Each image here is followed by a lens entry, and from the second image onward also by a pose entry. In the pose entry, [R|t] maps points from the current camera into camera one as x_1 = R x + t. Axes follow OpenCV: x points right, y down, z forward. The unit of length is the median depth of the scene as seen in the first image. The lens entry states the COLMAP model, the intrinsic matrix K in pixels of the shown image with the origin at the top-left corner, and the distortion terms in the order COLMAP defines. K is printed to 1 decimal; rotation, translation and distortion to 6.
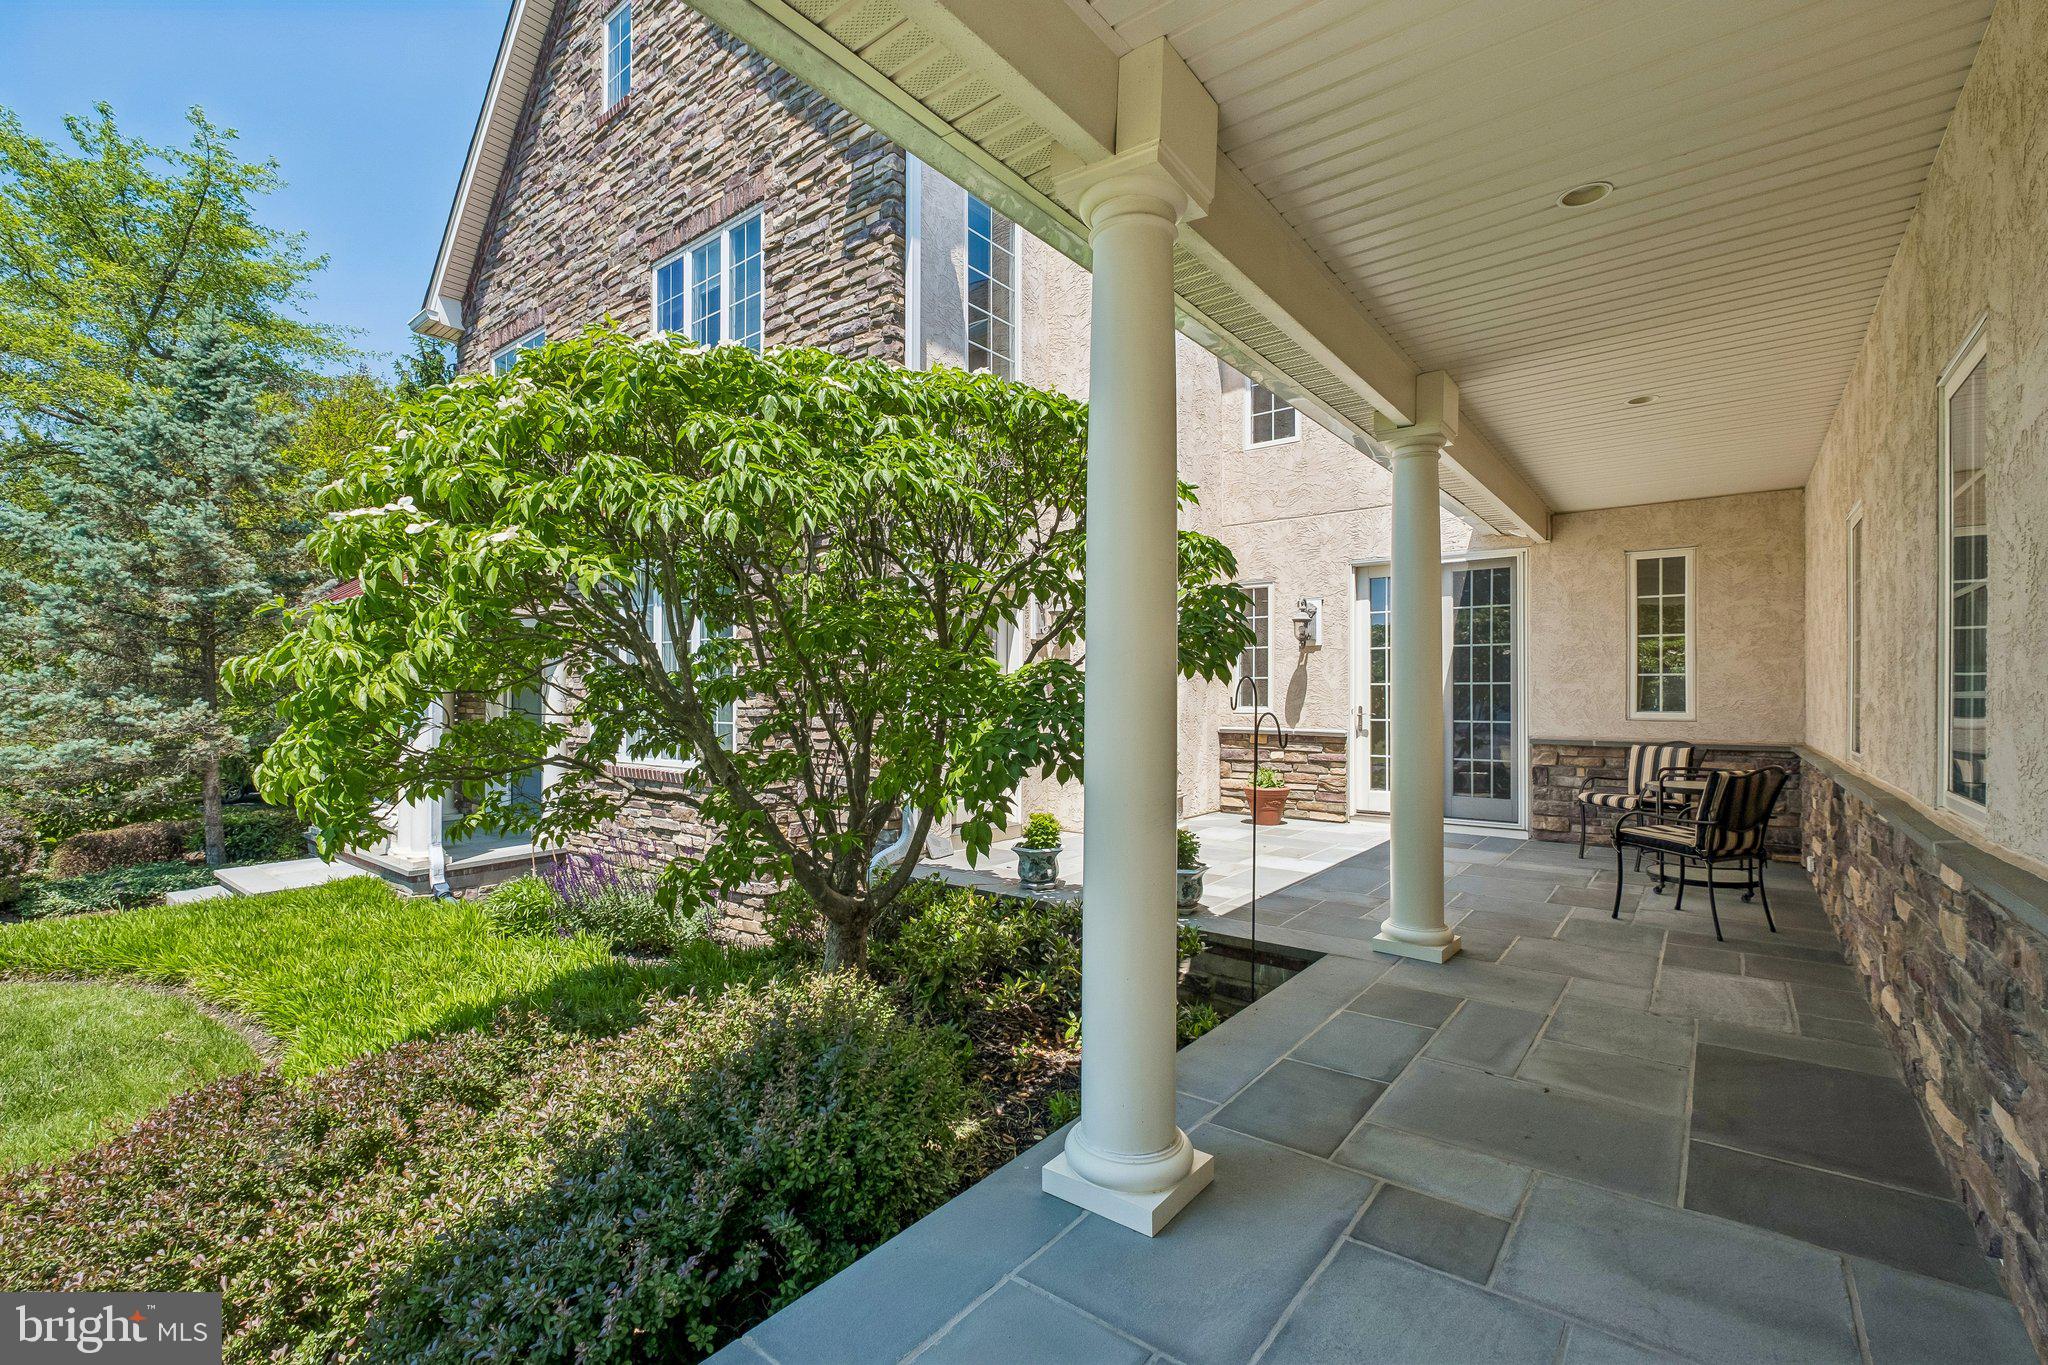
lens RADIAL K [[903.6, 0, 1023.9], [0, 903.6, 686.8], [0, 0, 1]] dist [-0.000452, -0.000526]
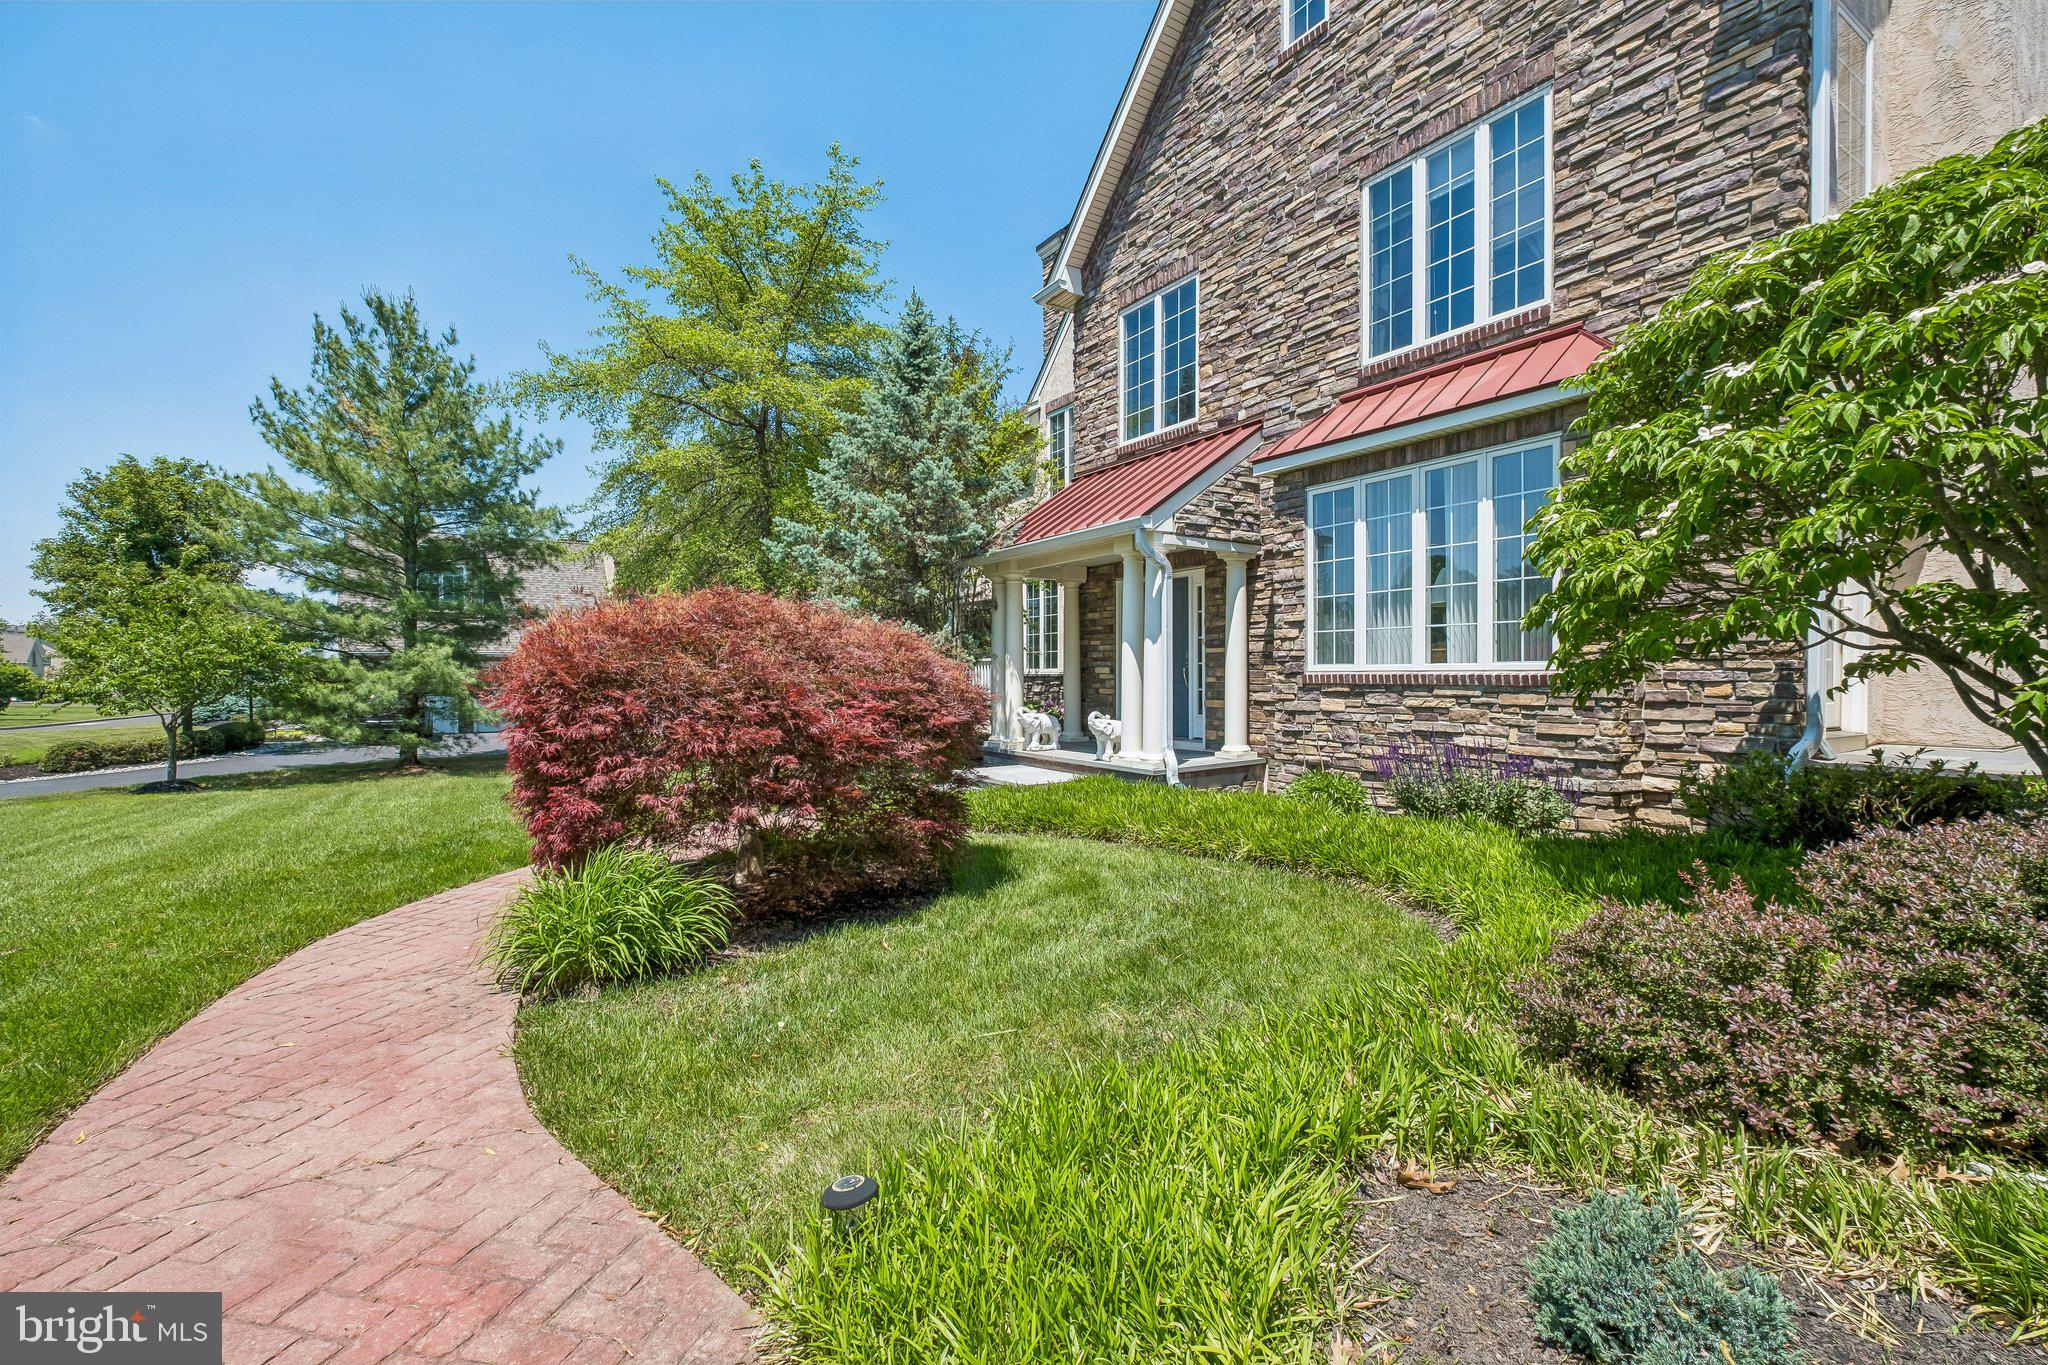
lens RADIAL K [[903.6, 0, 1023.2], [0, 903.6, 685.5], [0, 0, 1]] dist [-0.000452, -0.000526]
pose [[0.947572, -0.001124, -0.319540, -0.470768], [0.008123, 0.999755, 0.020574, 0.074377], [0.319438, -0.022091, 0.947350, -0.095231]]
